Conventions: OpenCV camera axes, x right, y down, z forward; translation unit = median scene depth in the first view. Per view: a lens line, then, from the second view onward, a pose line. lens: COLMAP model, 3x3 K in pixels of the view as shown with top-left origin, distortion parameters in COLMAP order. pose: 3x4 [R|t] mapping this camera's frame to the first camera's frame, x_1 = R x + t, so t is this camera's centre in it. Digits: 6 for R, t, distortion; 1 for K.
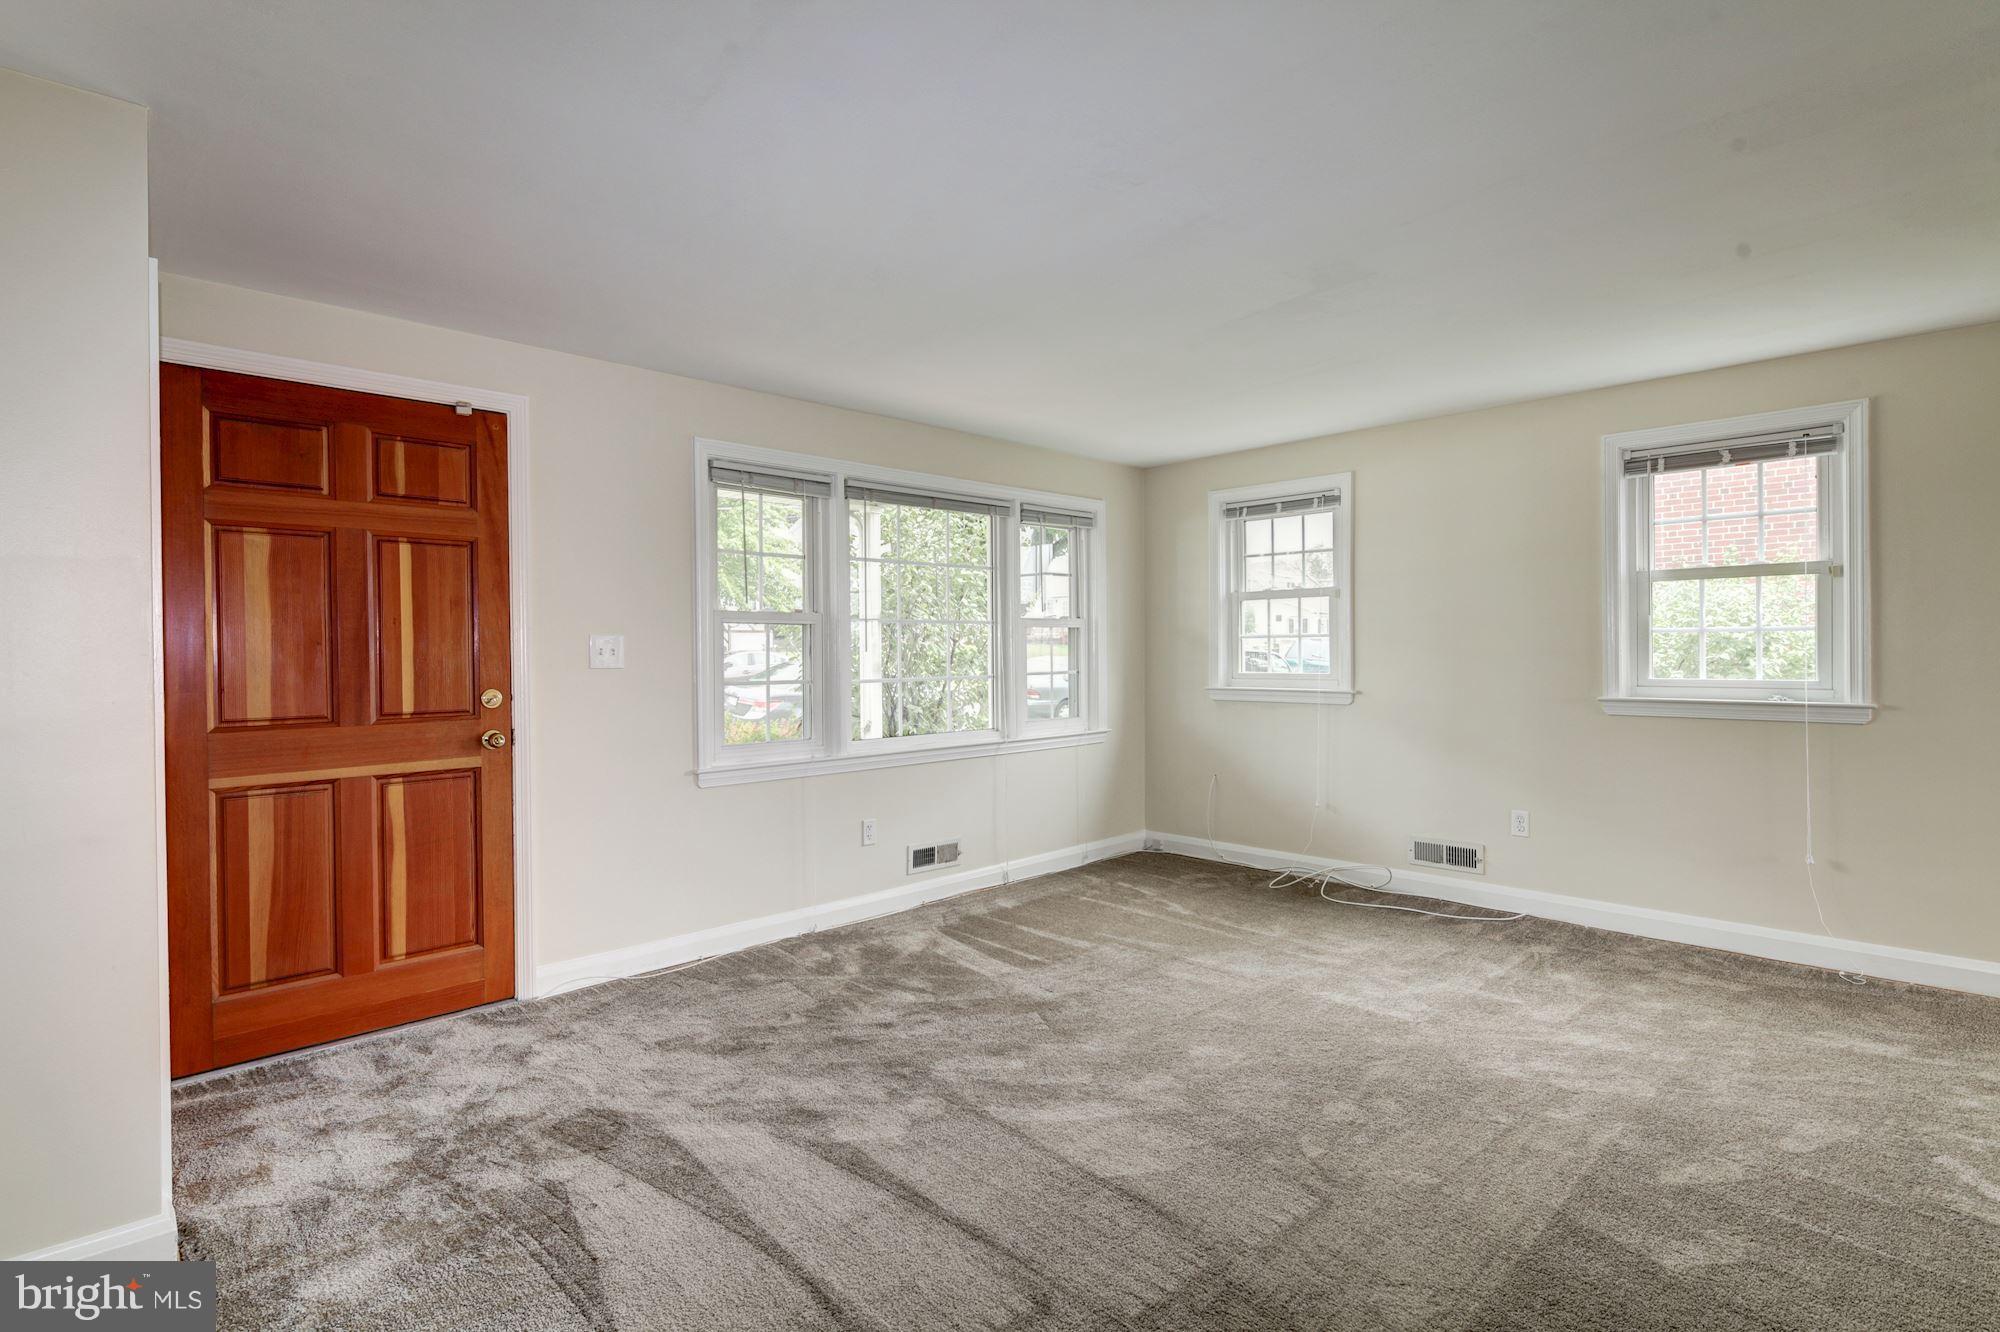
lens RADIAL K [[968.2, 0, 987.0], [0, 968.2, 657.0], [0, 0, 1]] dist [0.002131, -0.004059]
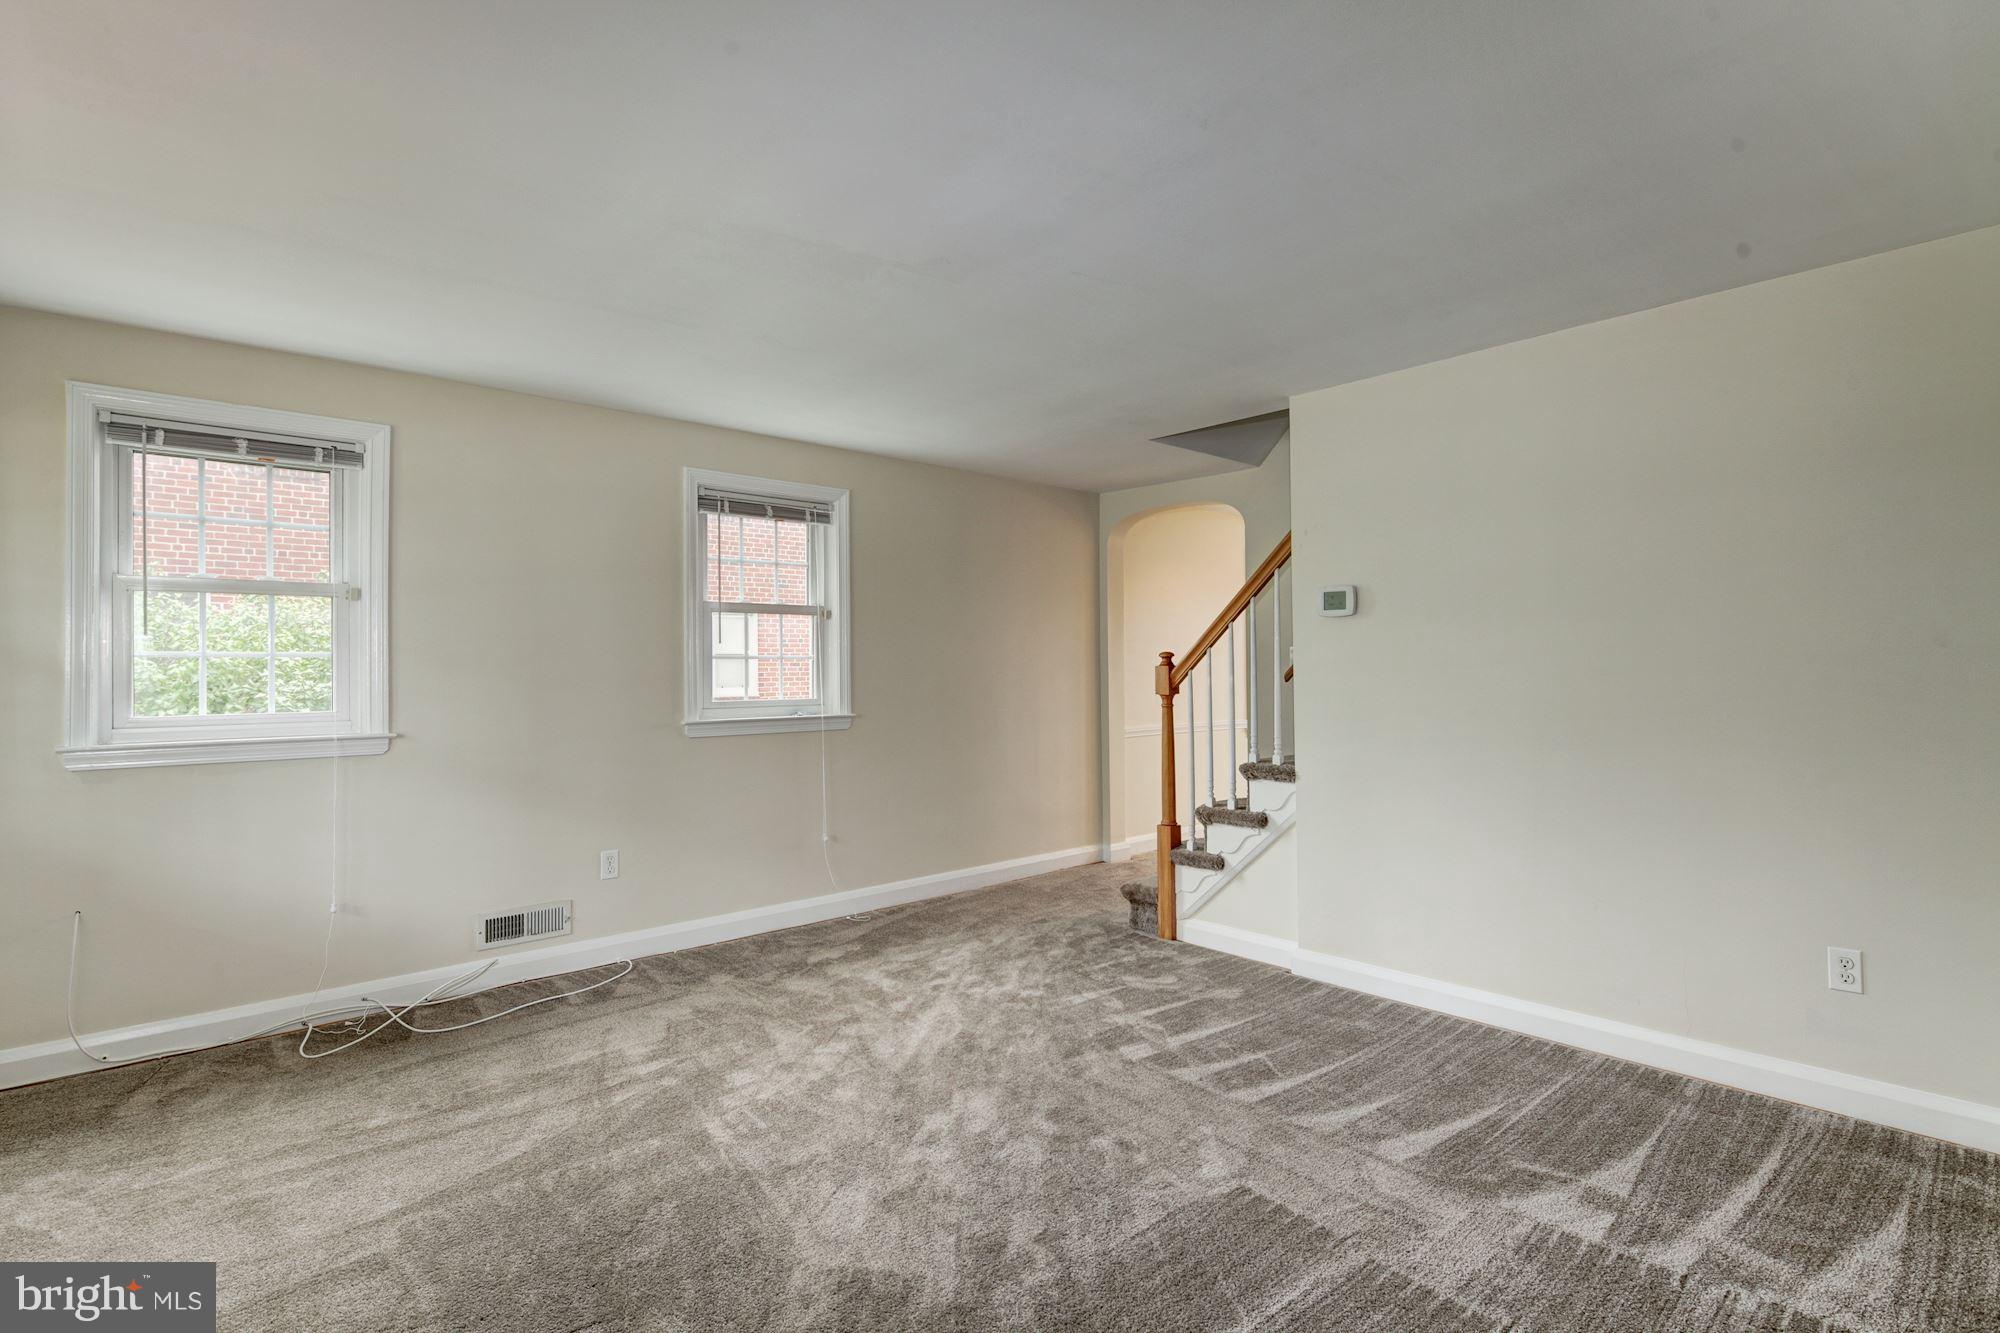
lens RADIAL K [[968.2, 0, 1011.8], [0, 968.2, 653.4], [0, 0, 1]] dist [0.002131, -0.004059]
pose [[0.021667, 0.014246, 0.999664, -0.396750], [0.006223, 0.999877, -0.014384, -0.013832], [-0.999746, 0.006532, 0.021575, 0.652107]]
